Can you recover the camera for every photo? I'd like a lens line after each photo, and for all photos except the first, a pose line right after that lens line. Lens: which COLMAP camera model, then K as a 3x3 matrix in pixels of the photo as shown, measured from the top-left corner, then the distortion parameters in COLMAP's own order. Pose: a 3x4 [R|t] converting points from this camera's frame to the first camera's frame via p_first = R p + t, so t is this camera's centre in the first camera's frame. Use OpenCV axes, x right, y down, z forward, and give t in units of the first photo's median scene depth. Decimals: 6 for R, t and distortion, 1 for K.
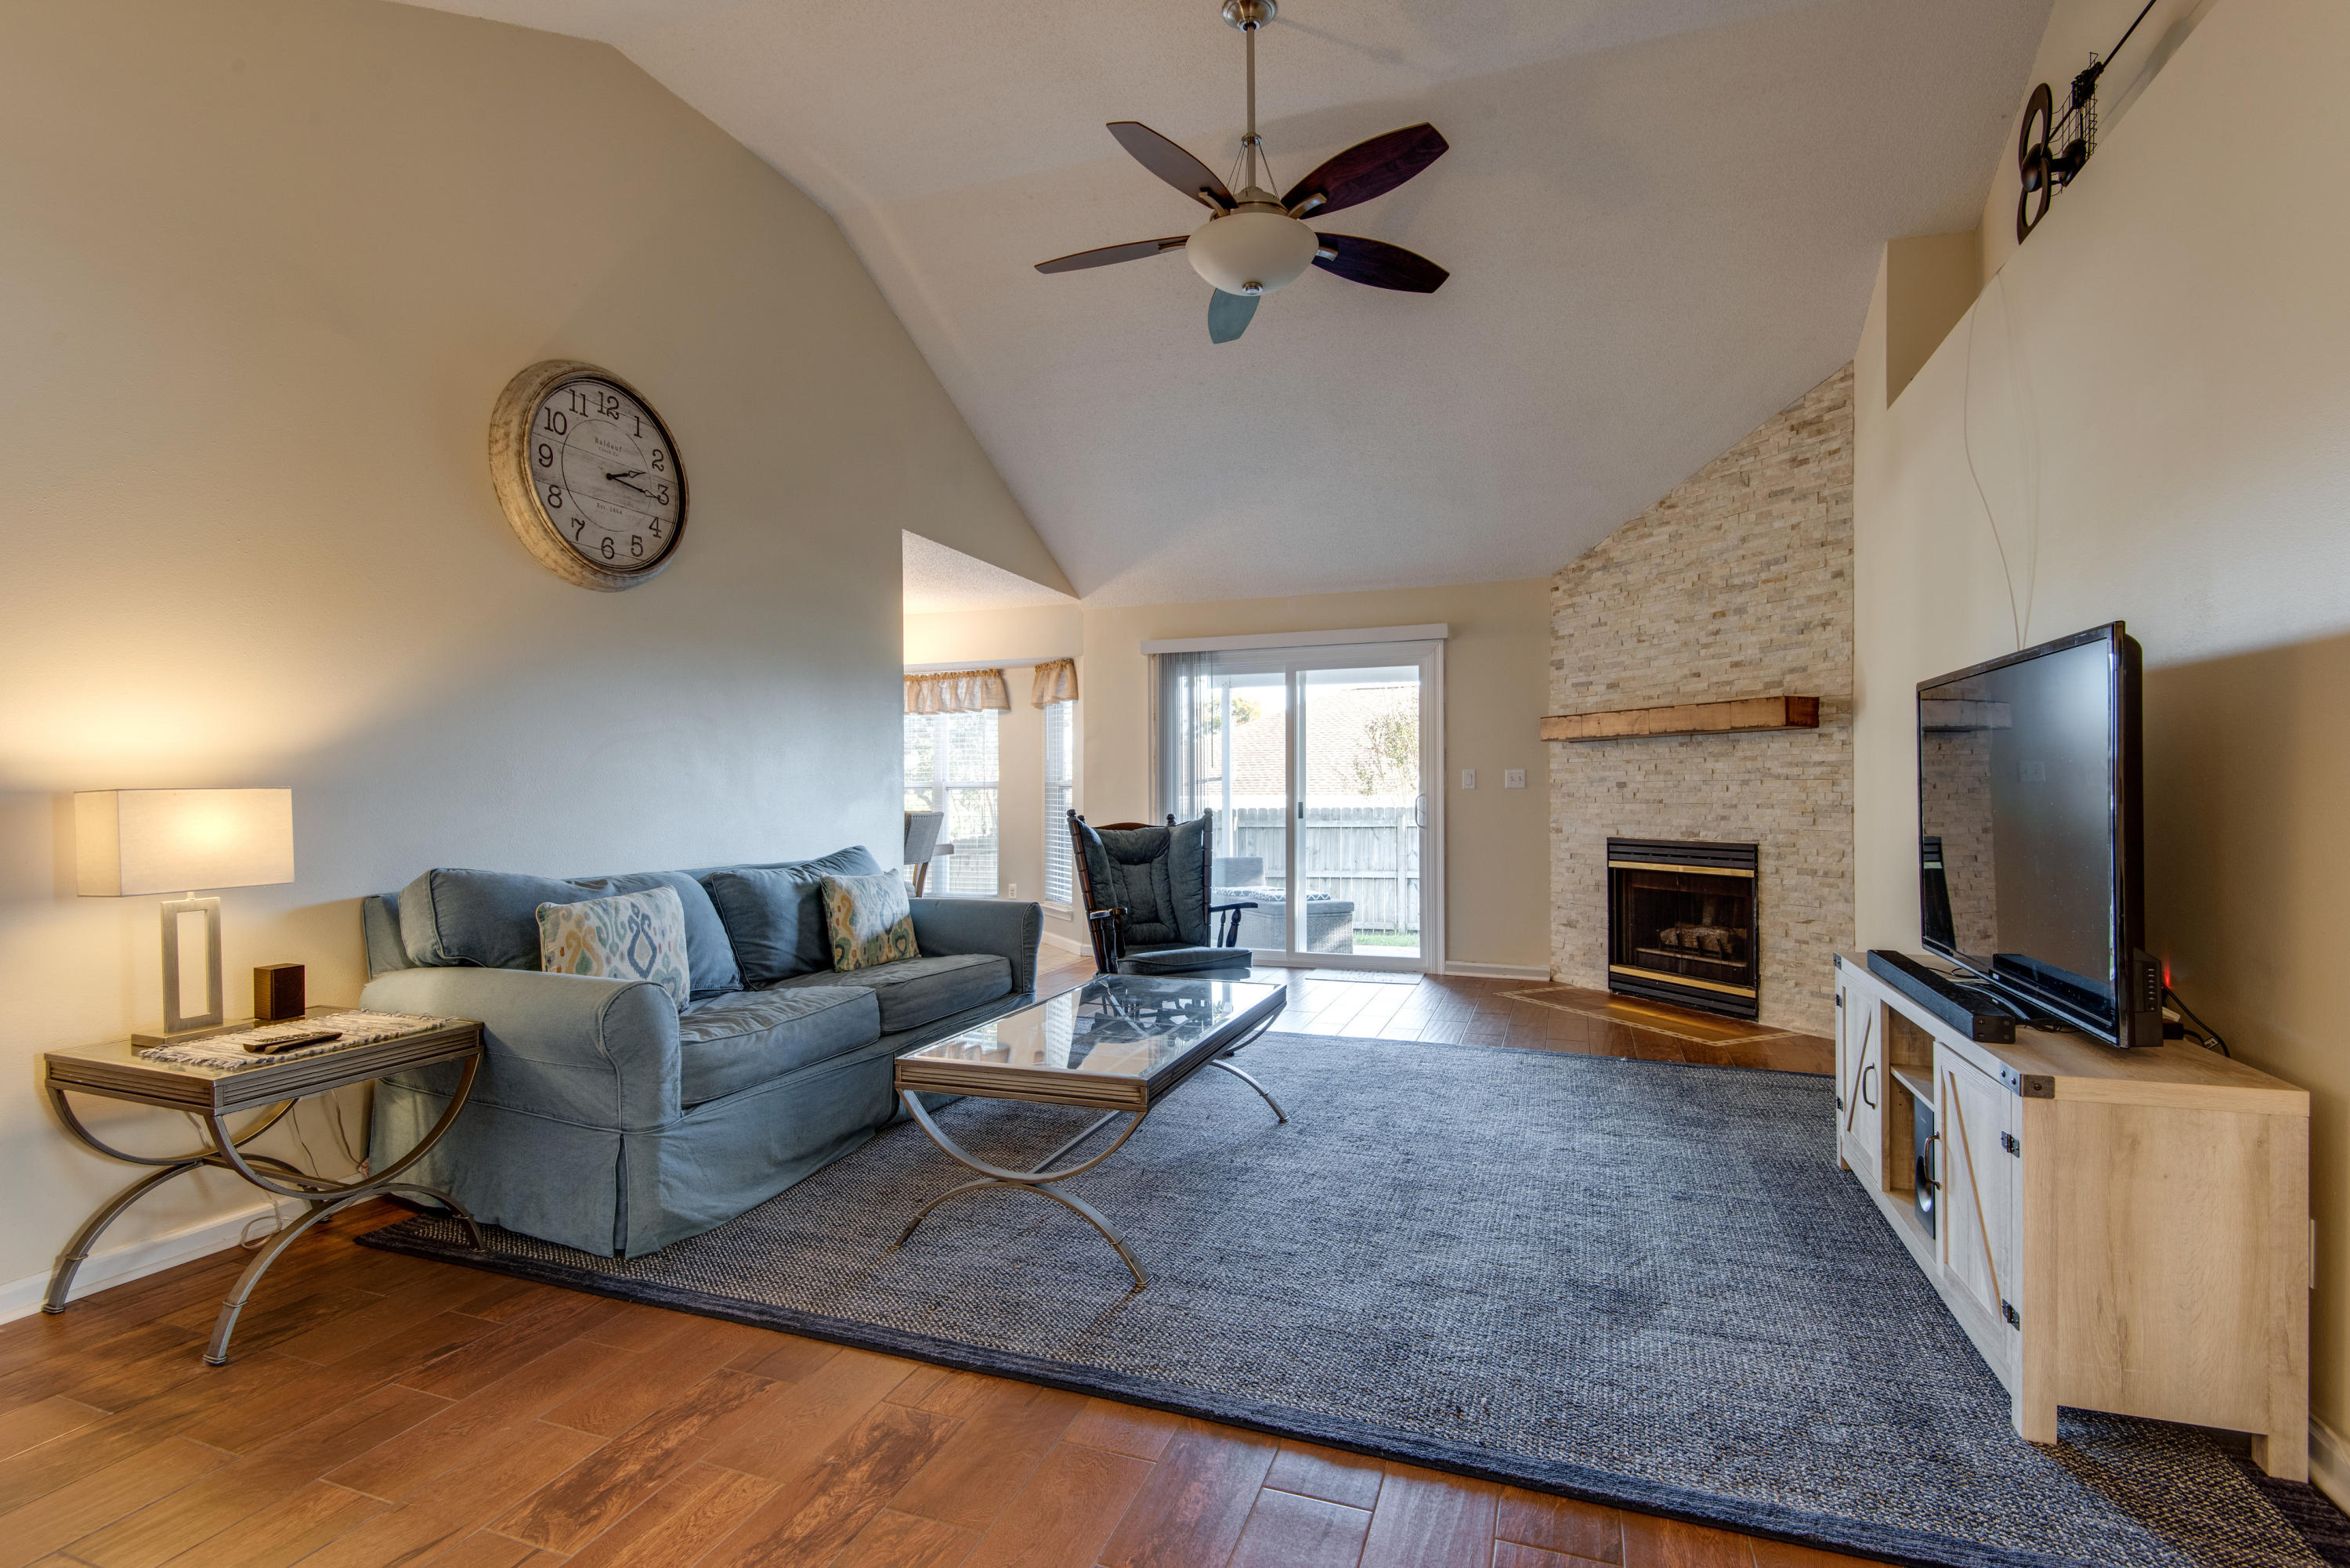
lens RADIAL K [[1108.6, 0, 1171.8], [0, 1108.6, 779.2], [0, 0, 1]] dist [0.021287, -0.008177]
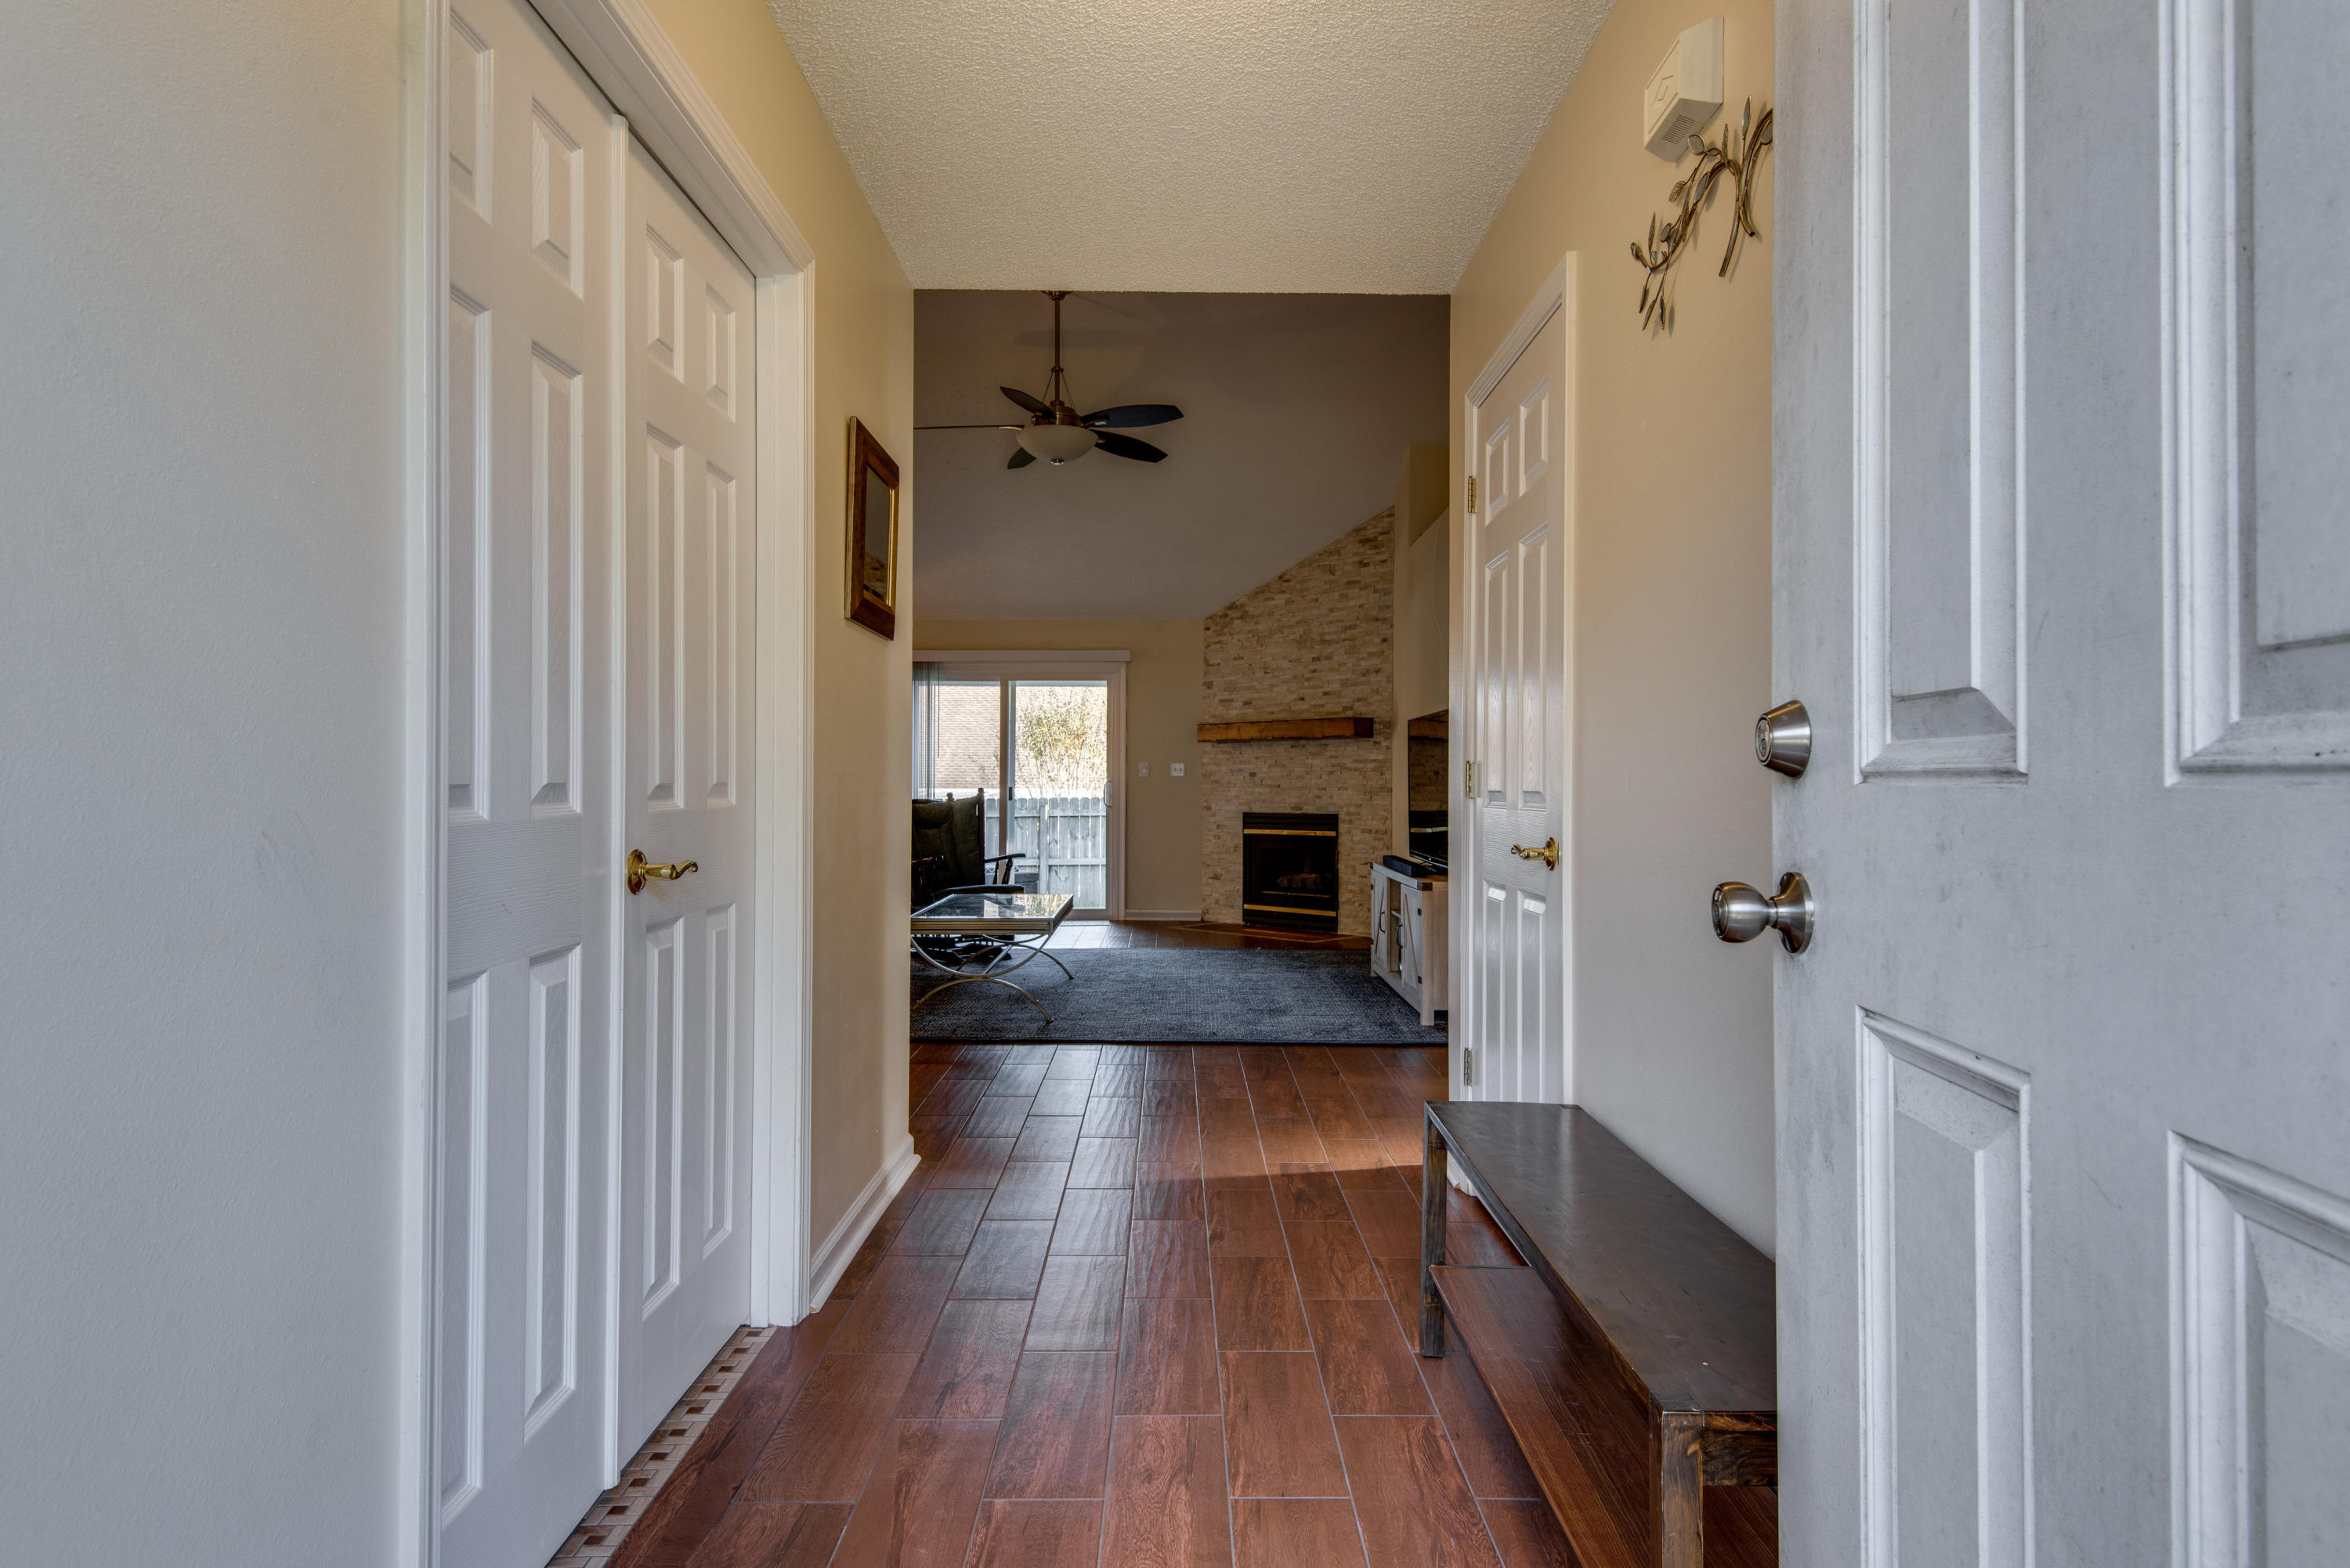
lens RADIAL K [[1276.3, 0, 1175.9], [0, 1276.3, 764.1], [0, 0, 1]] dist [0.020290, -0.005563]
pose [[0.939084, 0.011943, 0.343481, -0.272675], [-0.009492, 0.999916, -0.008814, 0.008097], [-0.343558, 0.005017, 0.939118, -0.543631]]
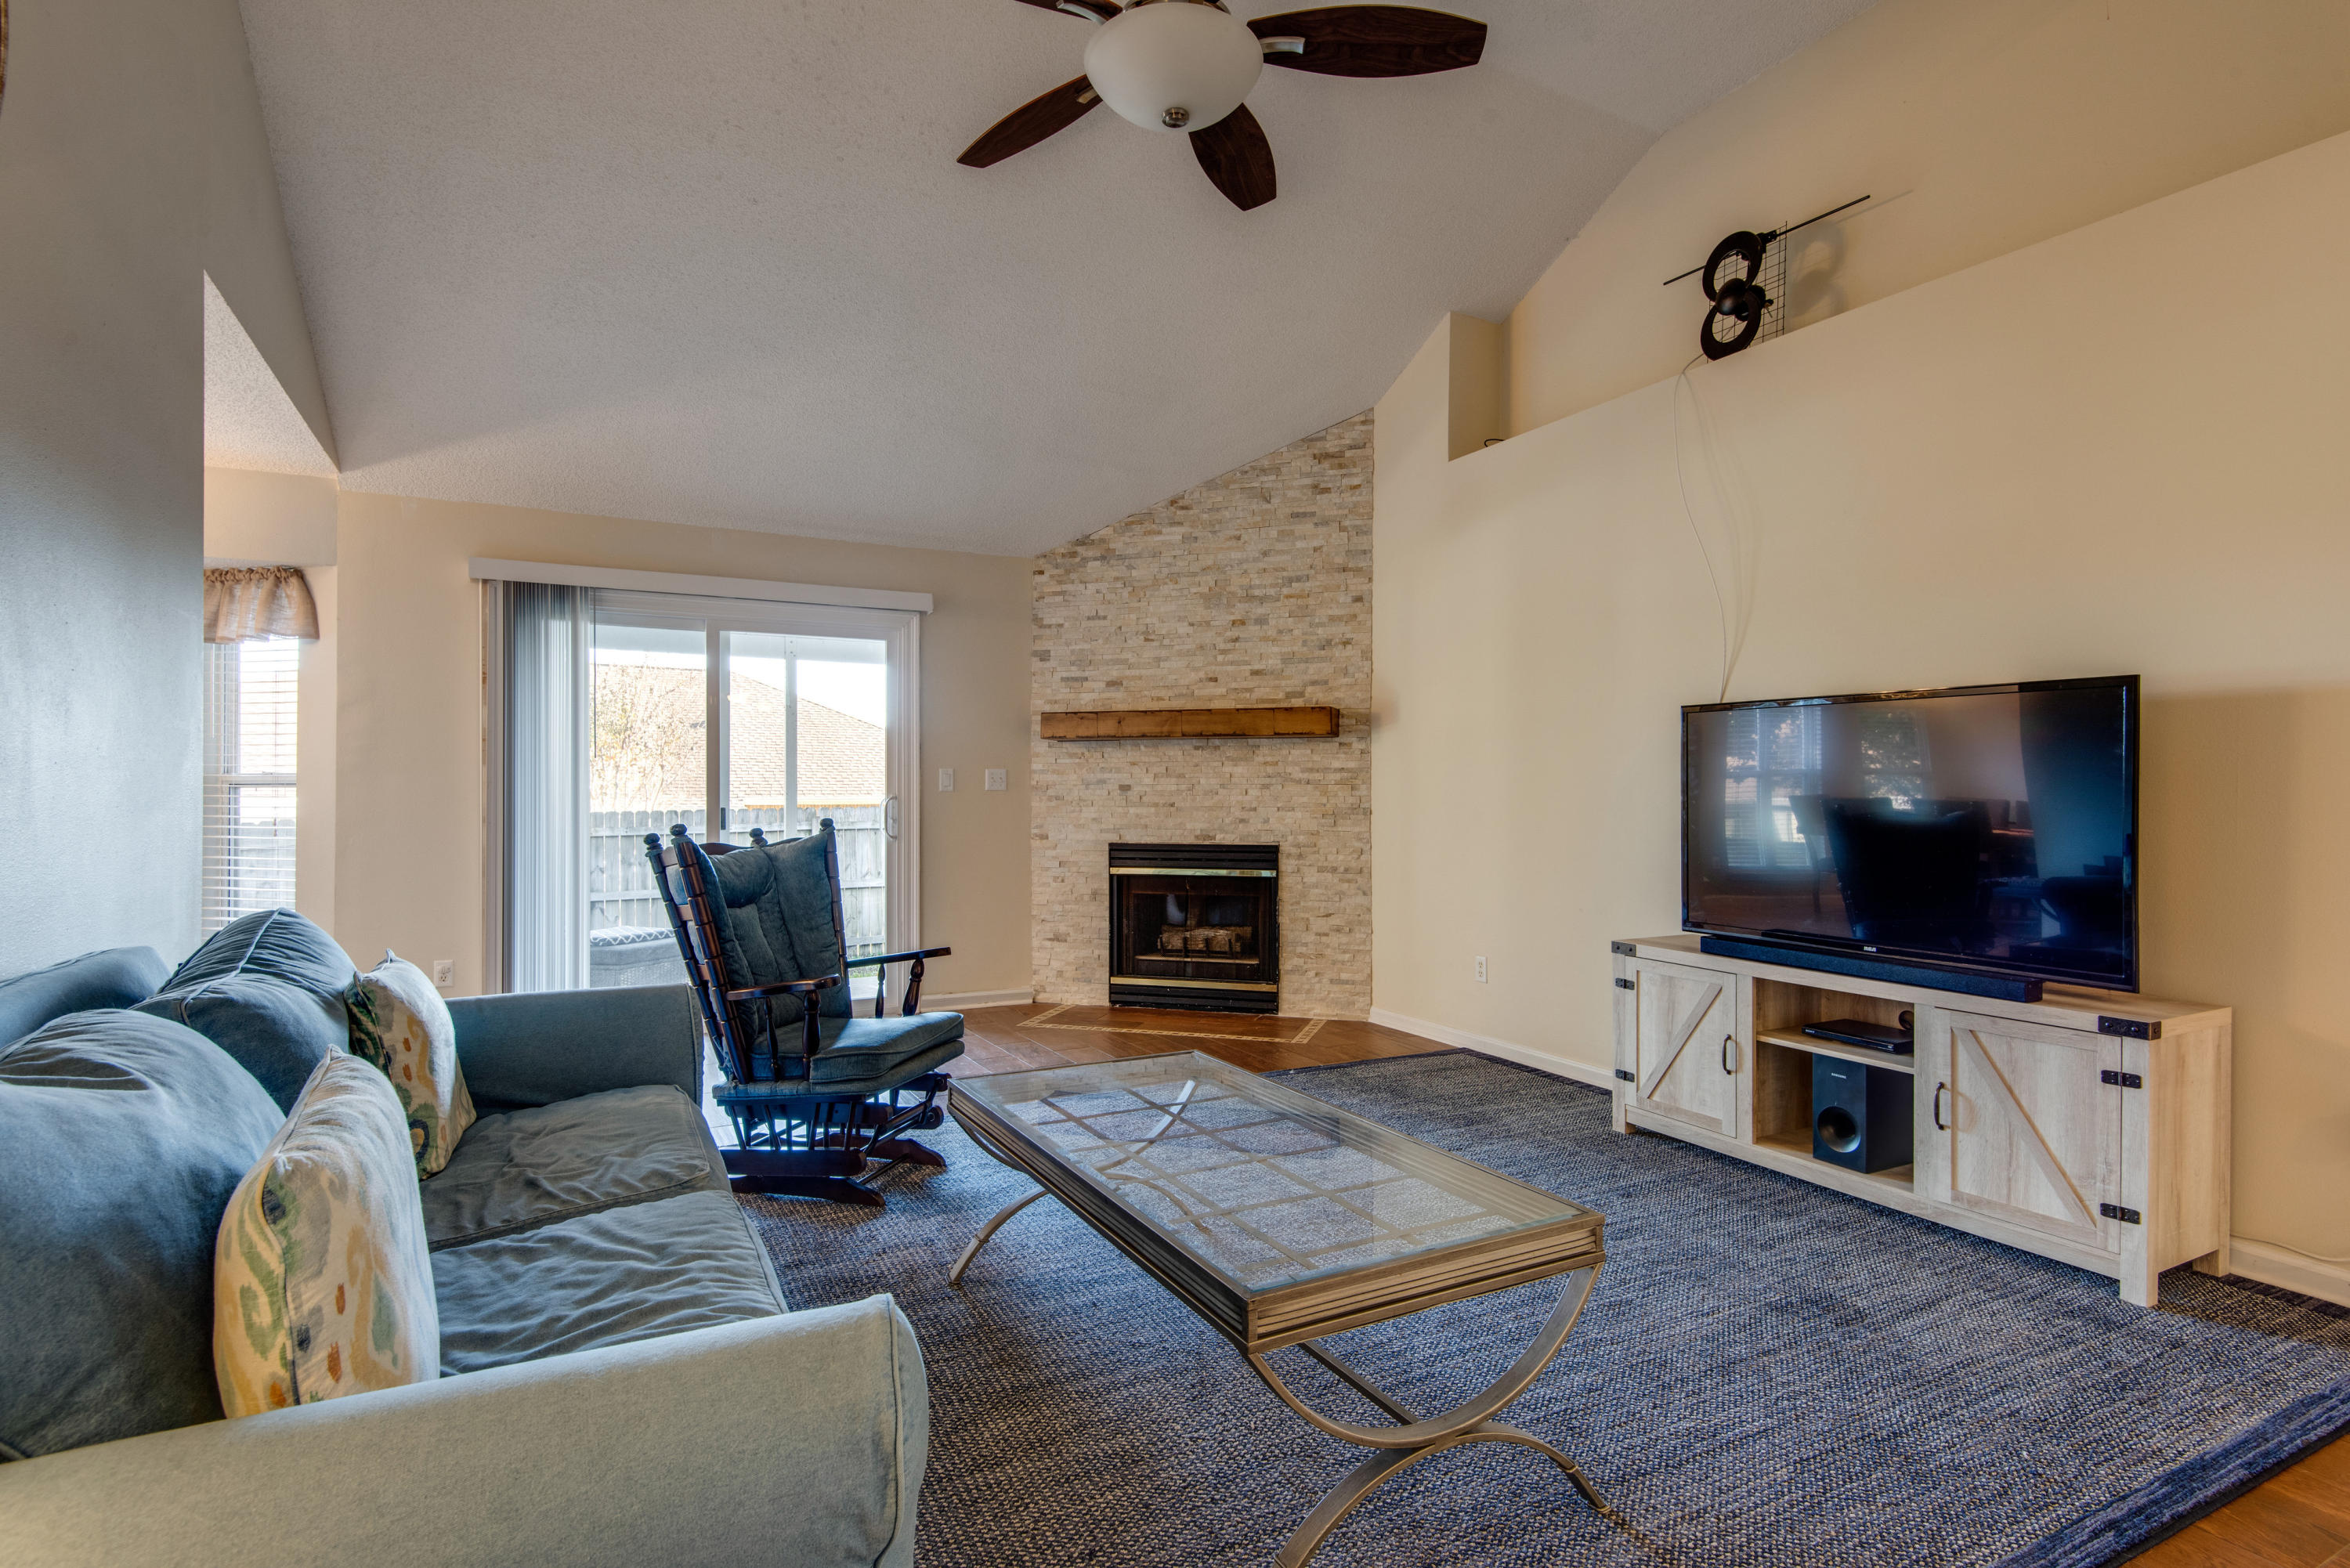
lens RADIAL K [[1156.7, 0, 1185.2], [0, 1156.7, 785.9], [0, 0, 1]] dist [0.003143, -0.009086]
pose [[0.670354, 0.006643, 0.742011, -0.343648], [-0.011833, 0.999928, 0.001738, 0.001348], [-0.741947, -0.009945, 0.670385, 0.335538]]
